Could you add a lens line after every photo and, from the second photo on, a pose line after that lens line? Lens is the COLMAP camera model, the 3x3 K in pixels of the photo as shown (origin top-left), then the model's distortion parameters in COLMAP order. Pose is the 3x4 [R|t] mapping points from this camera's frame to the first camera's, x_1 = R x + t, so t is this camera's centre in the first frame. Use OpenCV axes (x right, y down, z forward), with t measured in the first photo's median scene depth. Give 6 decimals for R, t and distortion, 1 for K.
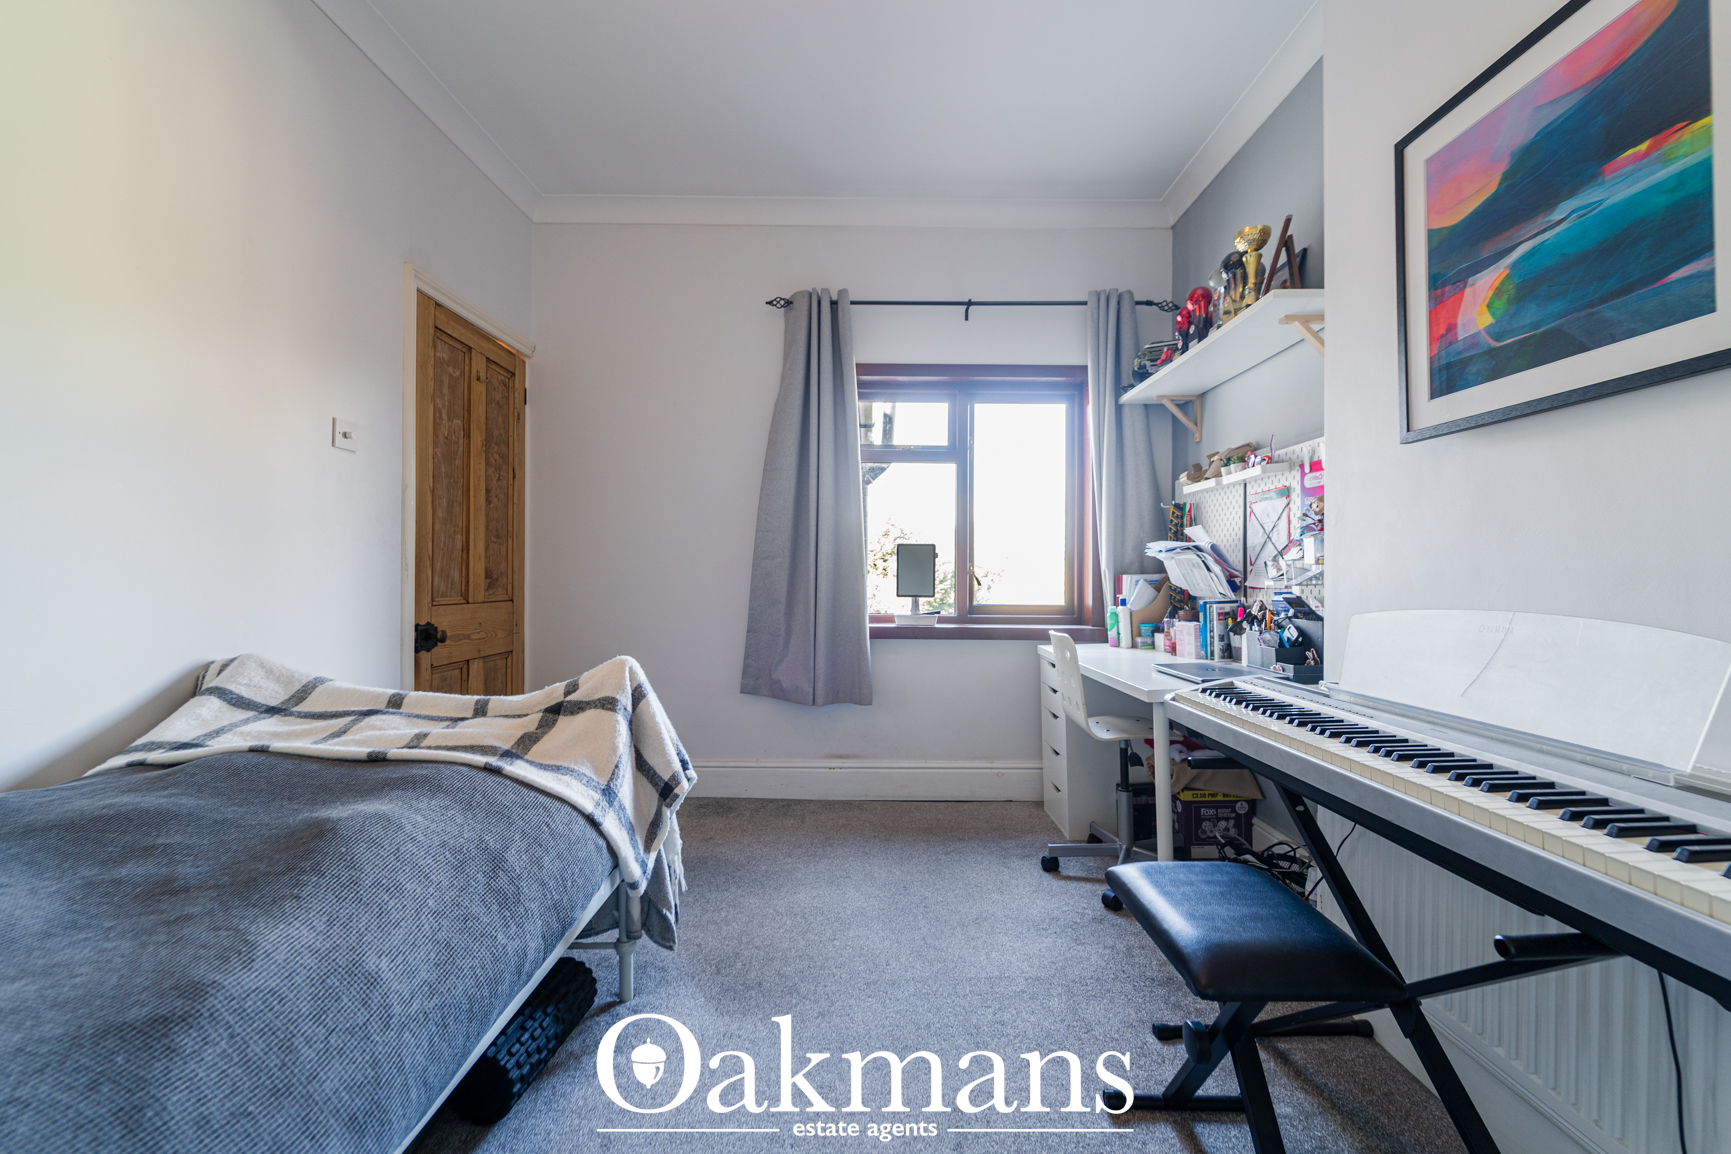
lens RADIAL K [[716.4, 0, 875.7], [0, 716.4, 572.7], [0, 0, 1]] dist [0.001534, -0.000312]
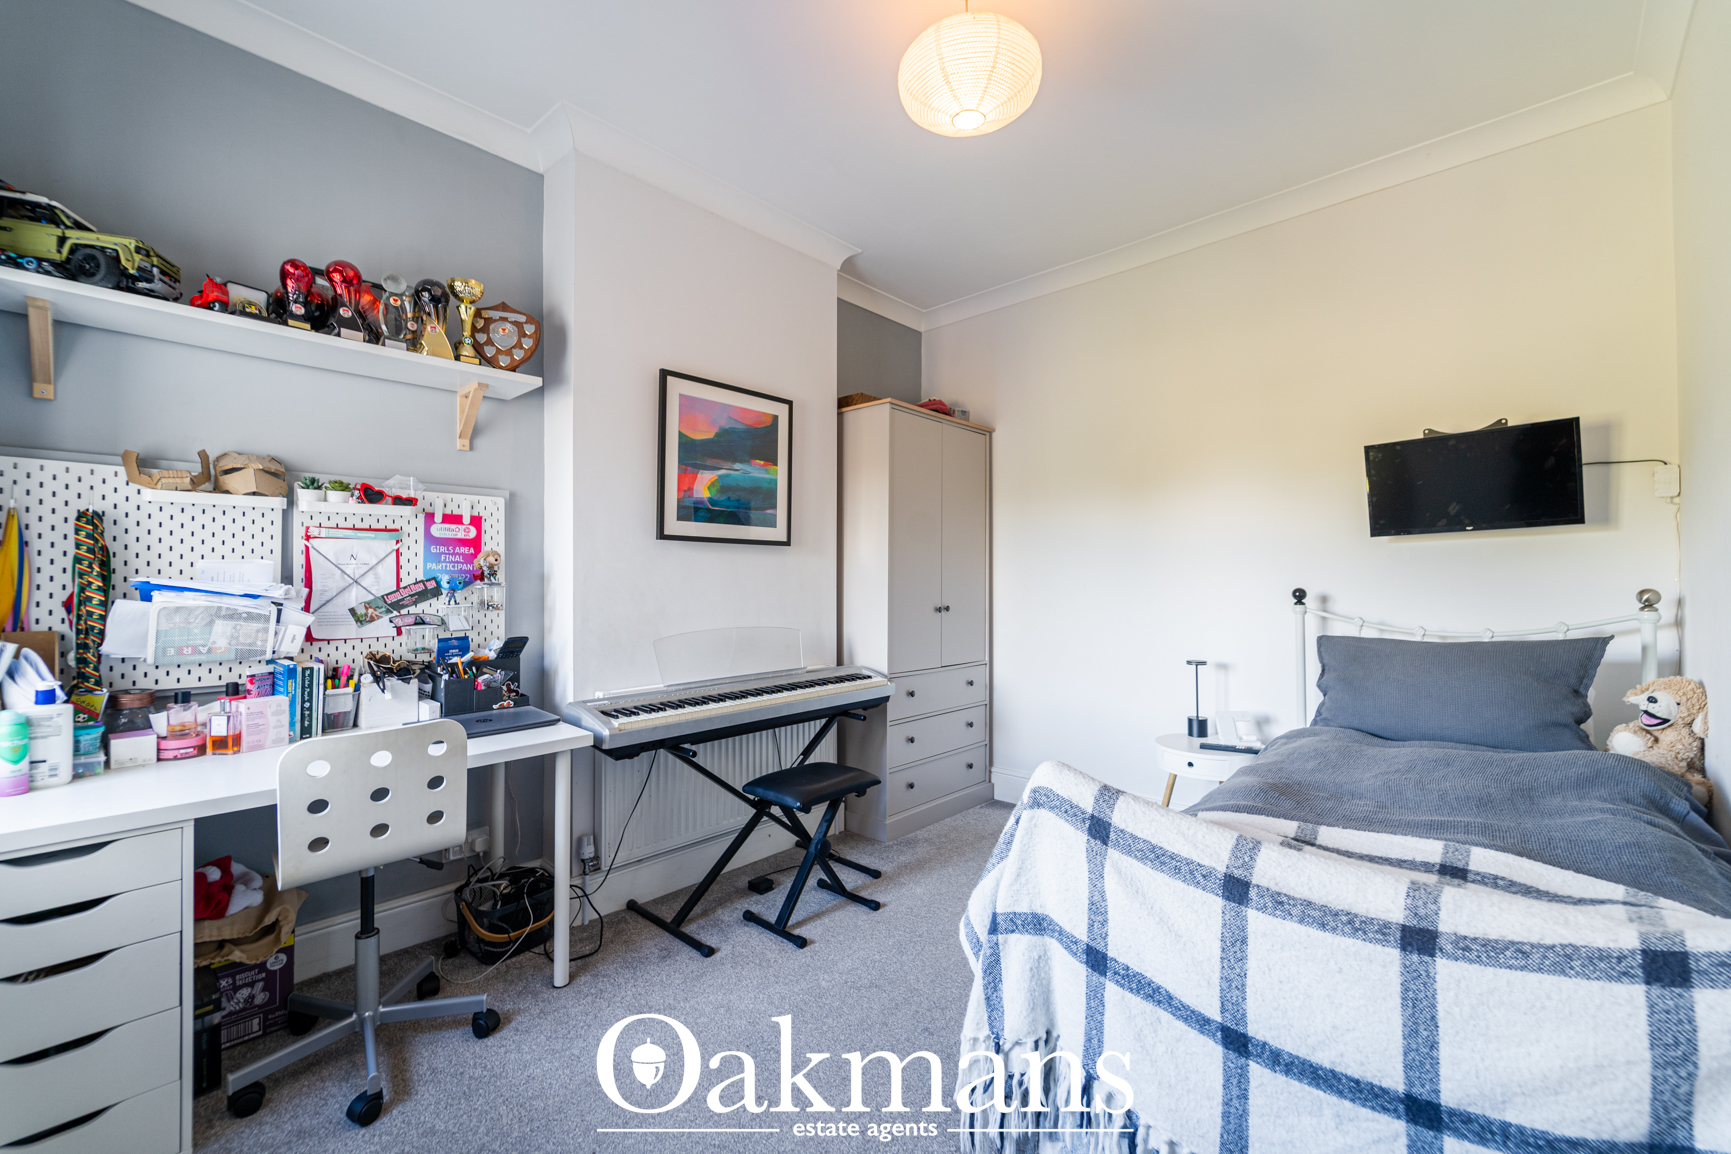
lens RADIAL K [[716.4, 0, 875.7], [0, 716.4, 572.7], [0, 0, 1]] dist [0.001534, -0.000312]
pose [[-0.736889, -0.001712, 0.676012, -0.889053], [-0.006843, 0.999964, -0.004927, -0.100314], [-0.675979, -0.008257, -0.736874, 2.046651]]
